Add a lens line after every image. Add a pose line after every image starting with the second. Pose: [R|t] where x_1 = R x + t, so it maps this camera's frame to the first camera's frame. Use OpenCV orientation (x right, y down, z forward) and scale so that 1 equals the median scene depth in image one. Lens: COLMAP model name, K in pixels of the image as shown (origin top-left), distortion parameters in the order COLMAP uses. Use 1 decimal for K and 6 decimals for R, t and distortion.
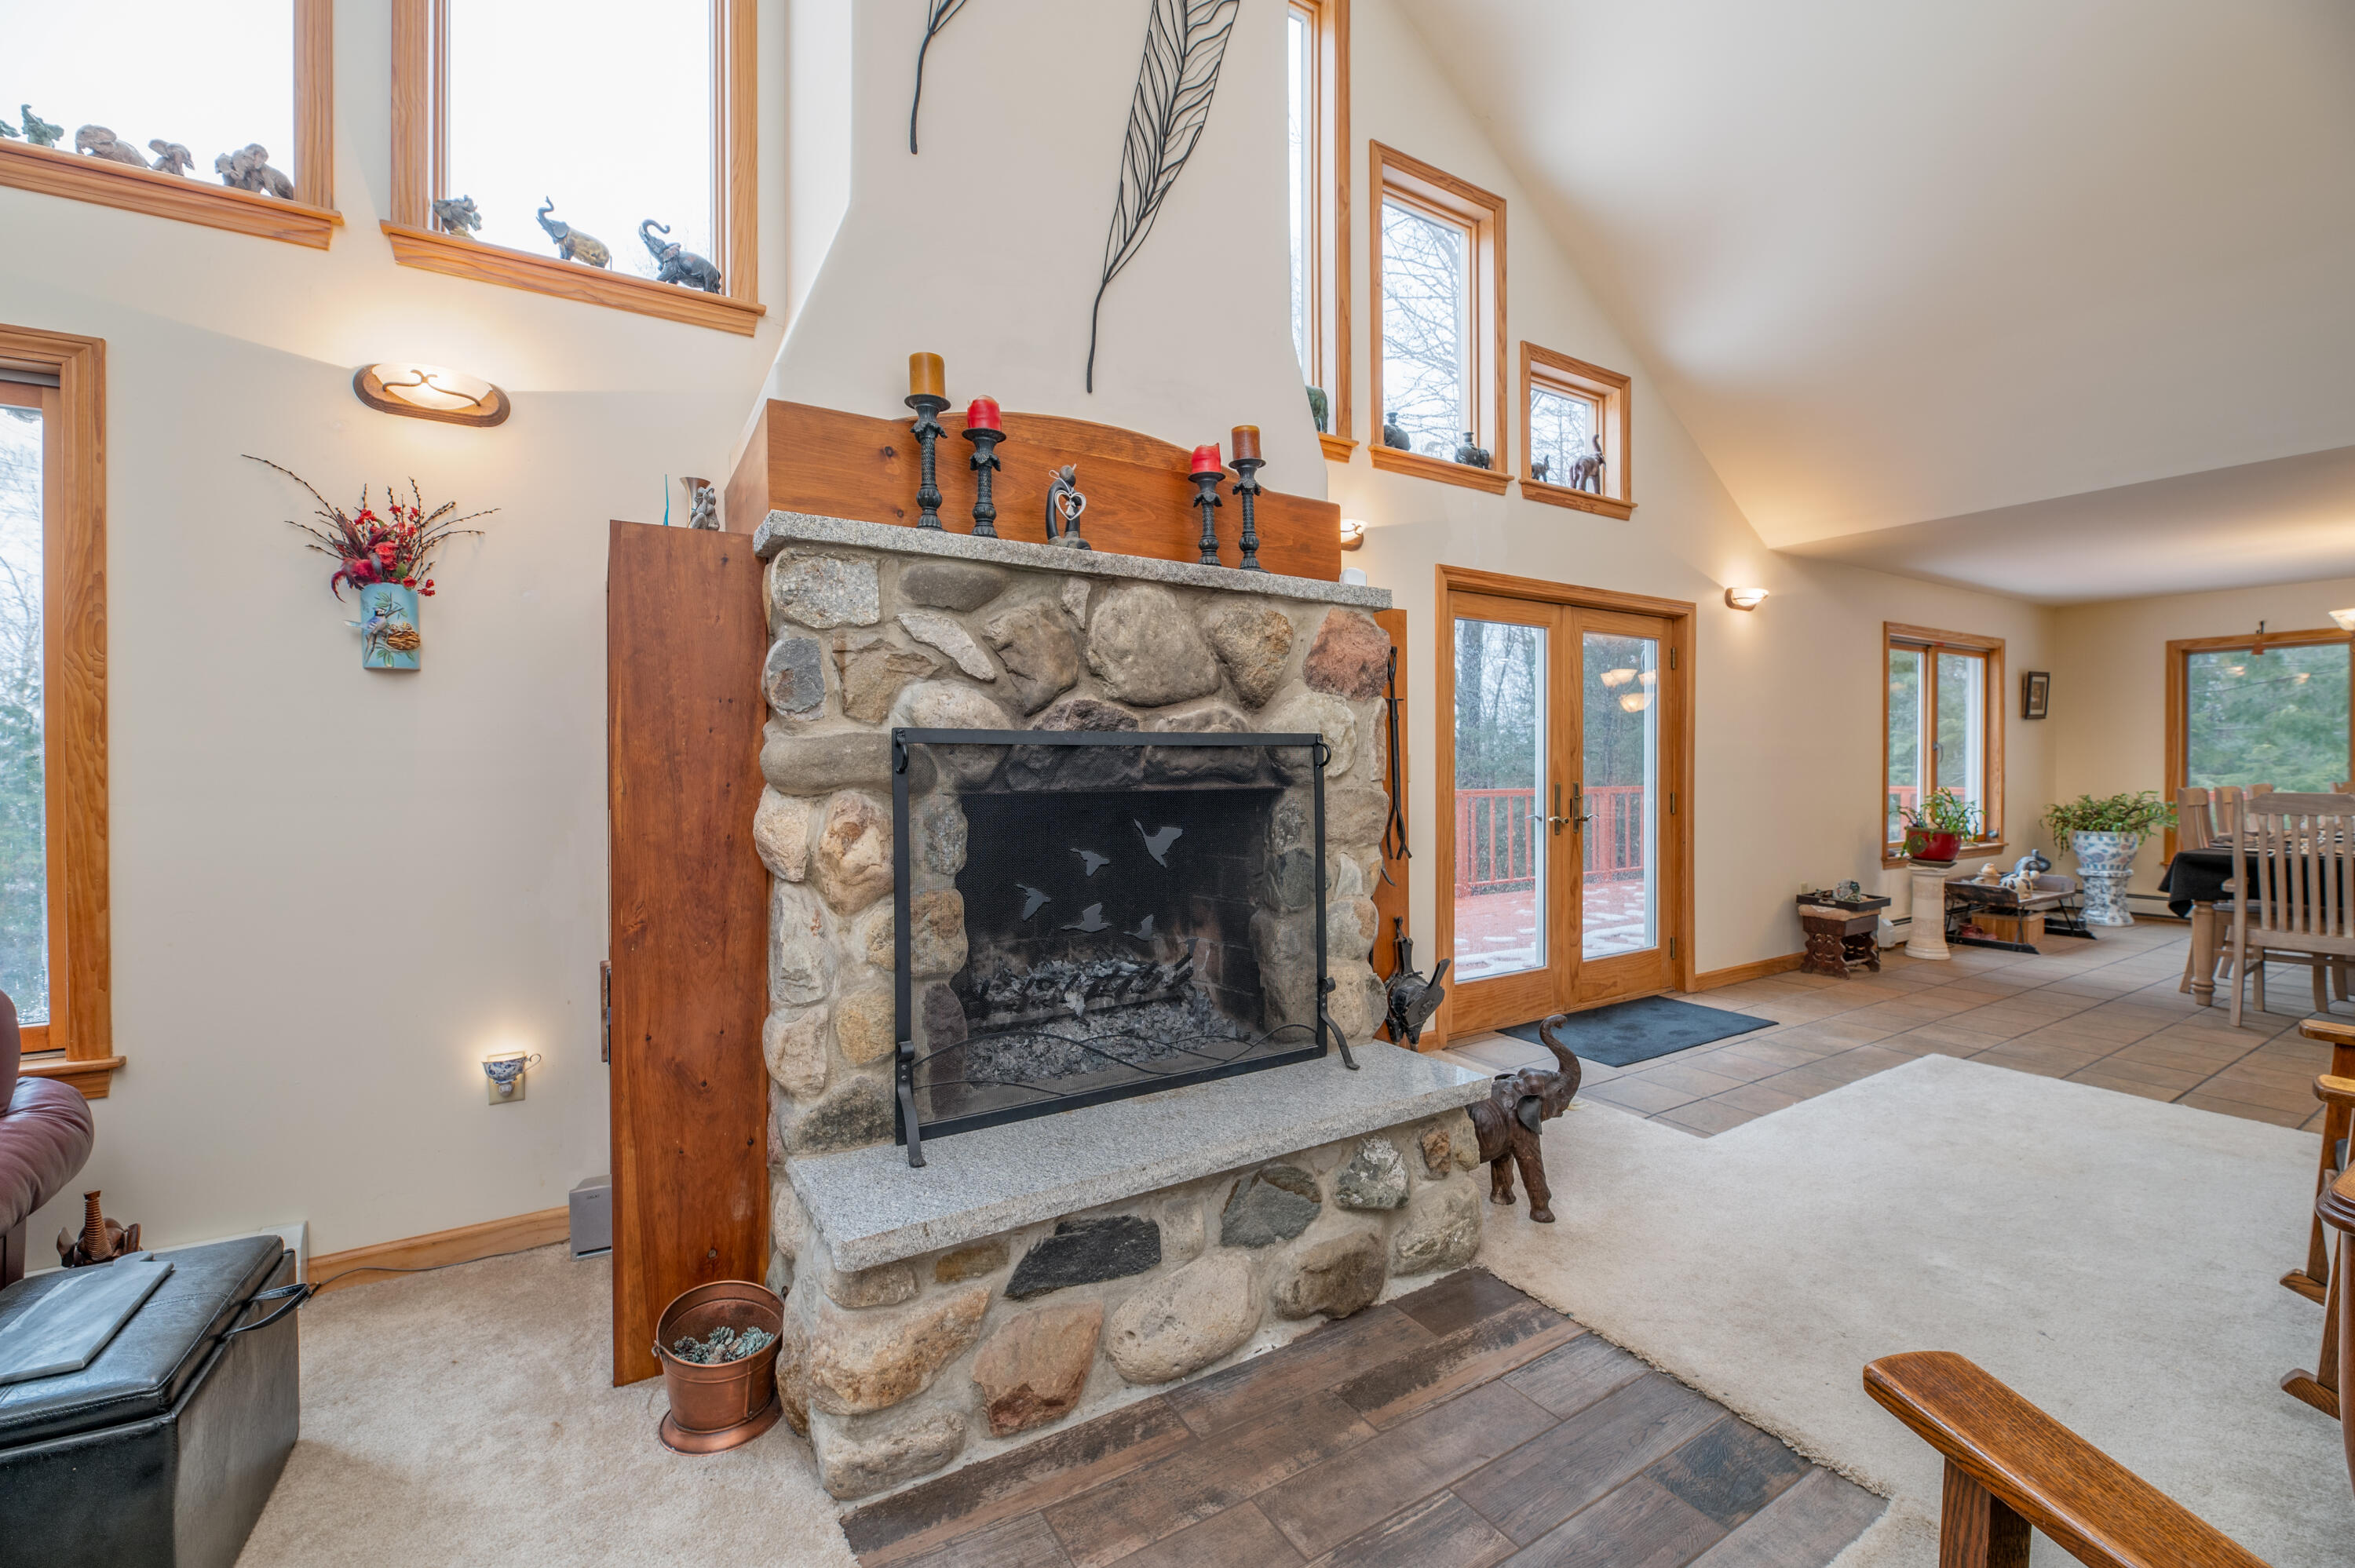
lens RADIAL K [[957.4, 0, 1186.2], [0, 957.4, 777.1], [0, 0, 1]] dist [-0.001582, -0.002548]
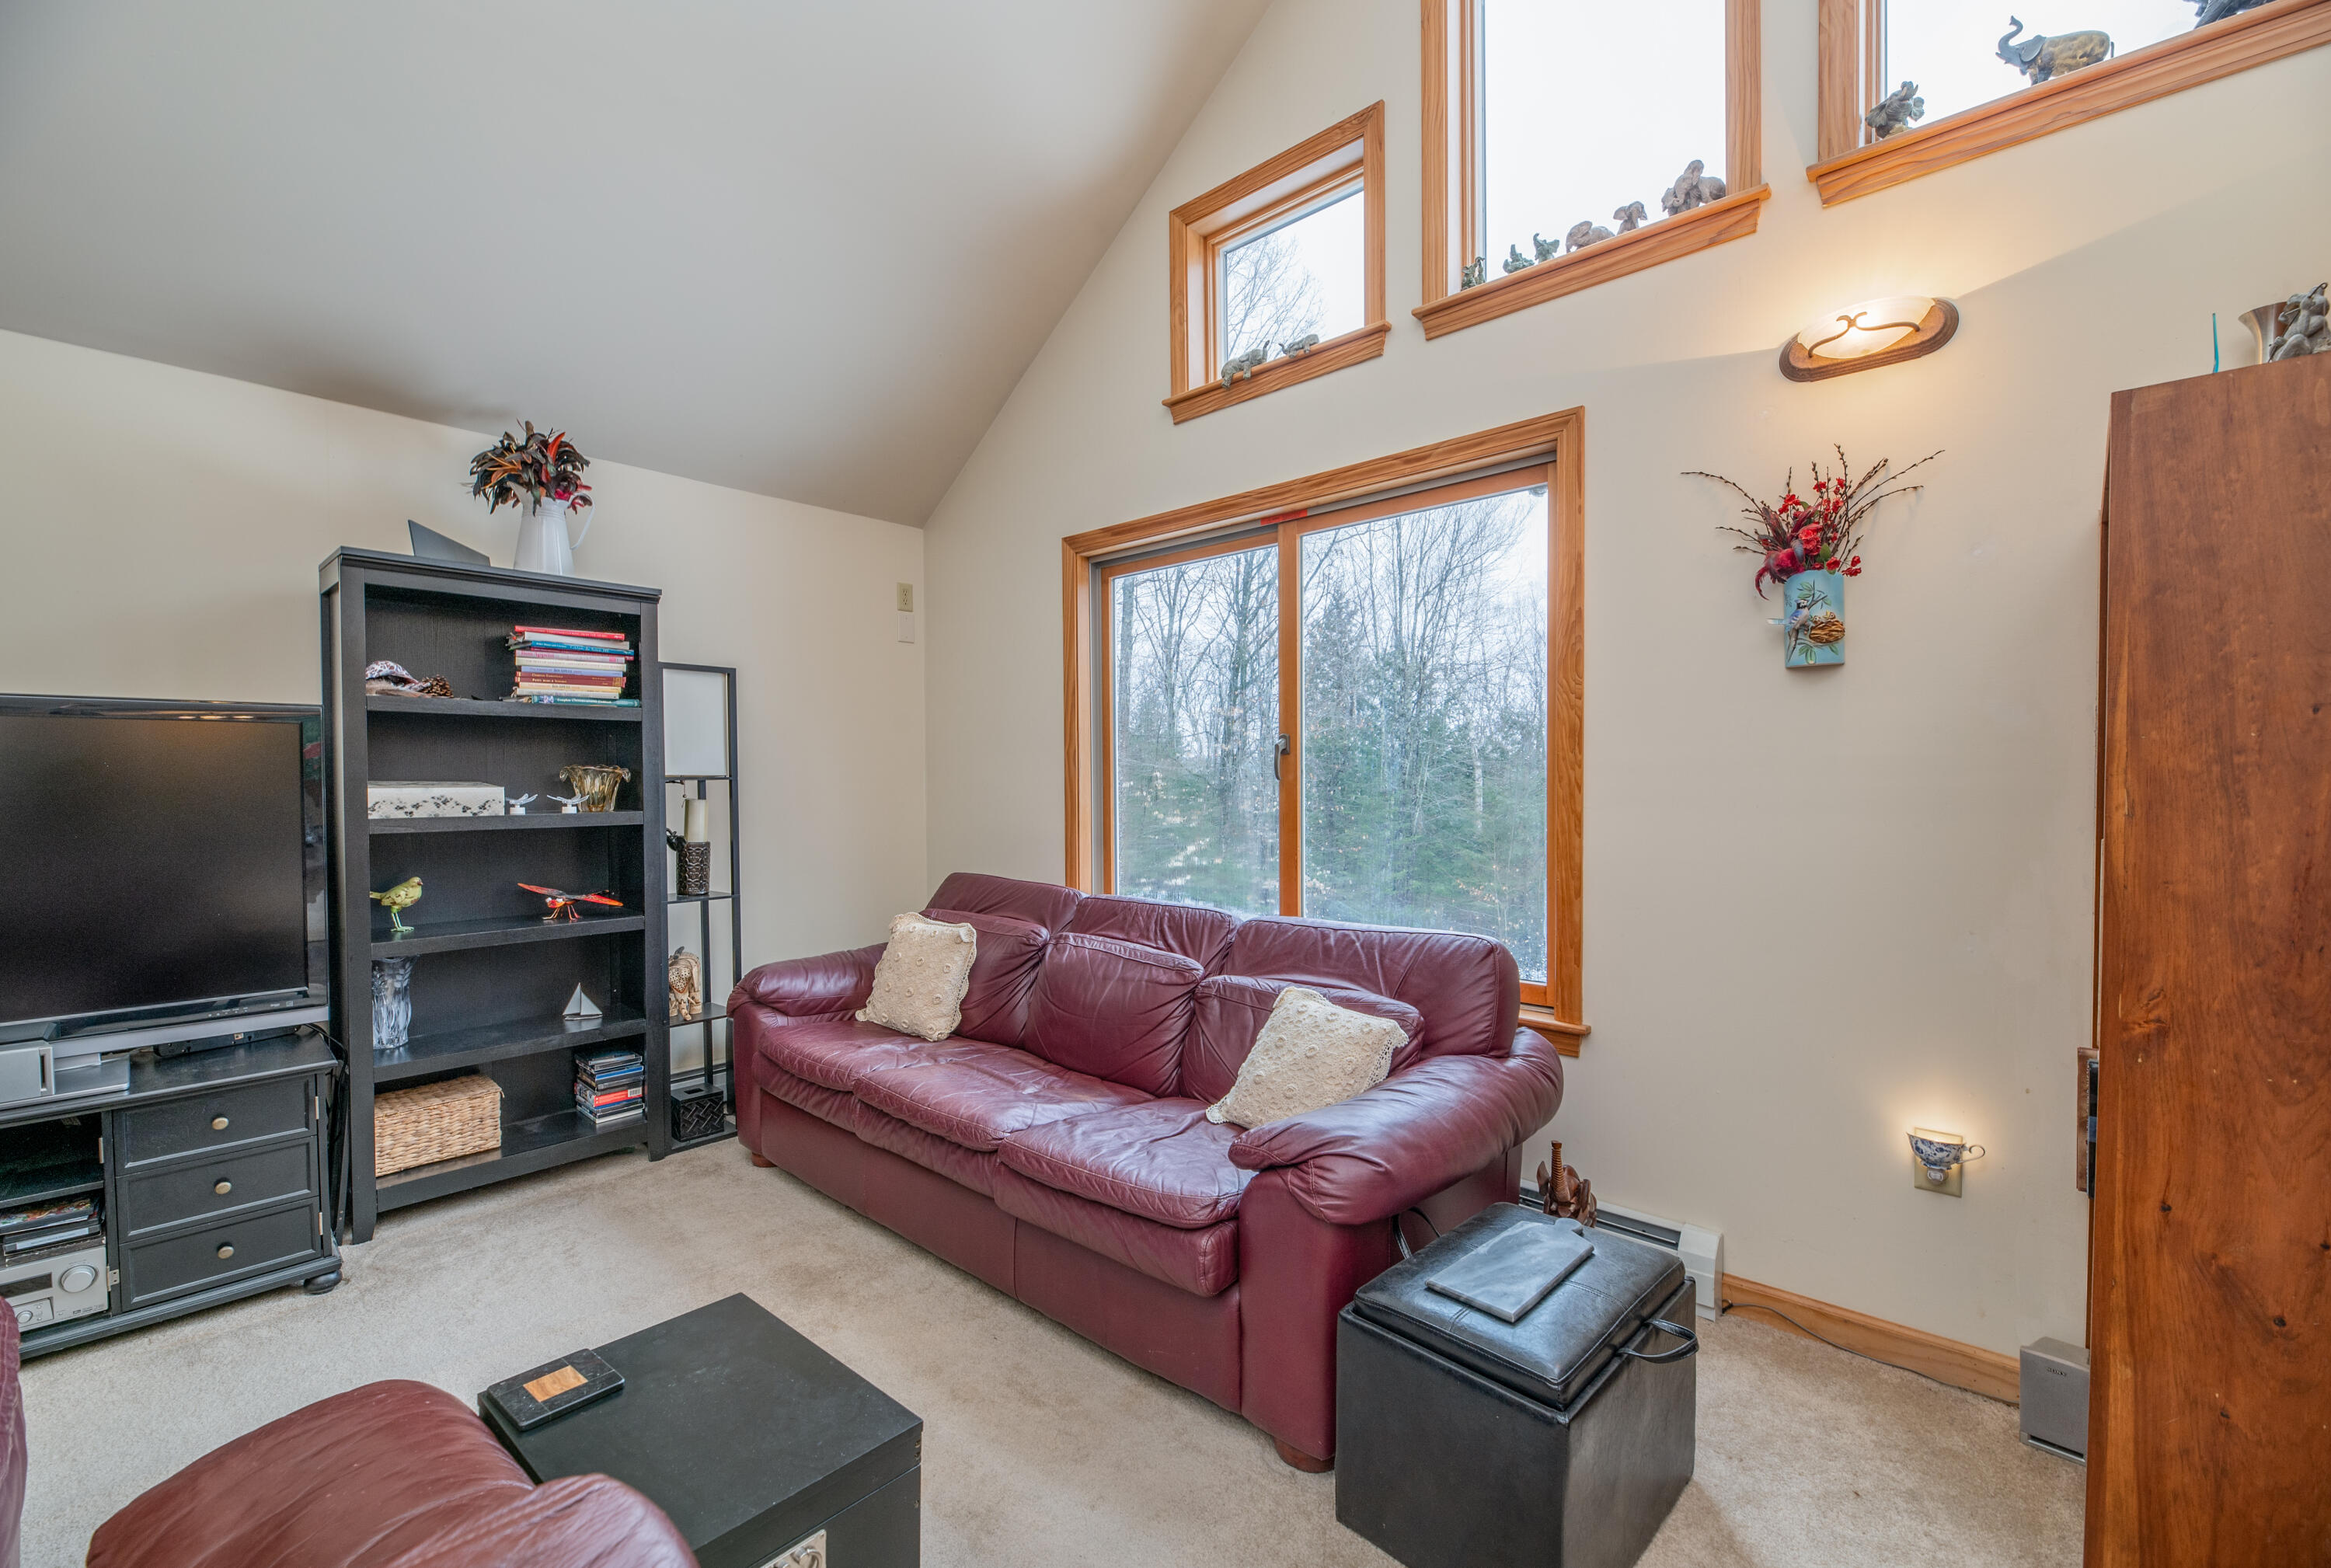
lens RADIAL K [[947.8, 0, 1173.1], [0, 947.8, 795.3], [0, 0, 1]] dist [-0.001582, -0.002548]
pose [[0.252371, 0.018606, -0.967452, -0.133609], [-0.006525, 0.999825, 0.017527, -0.003321], [0.967609, 0.001889, 0.252448, 0.214006]]
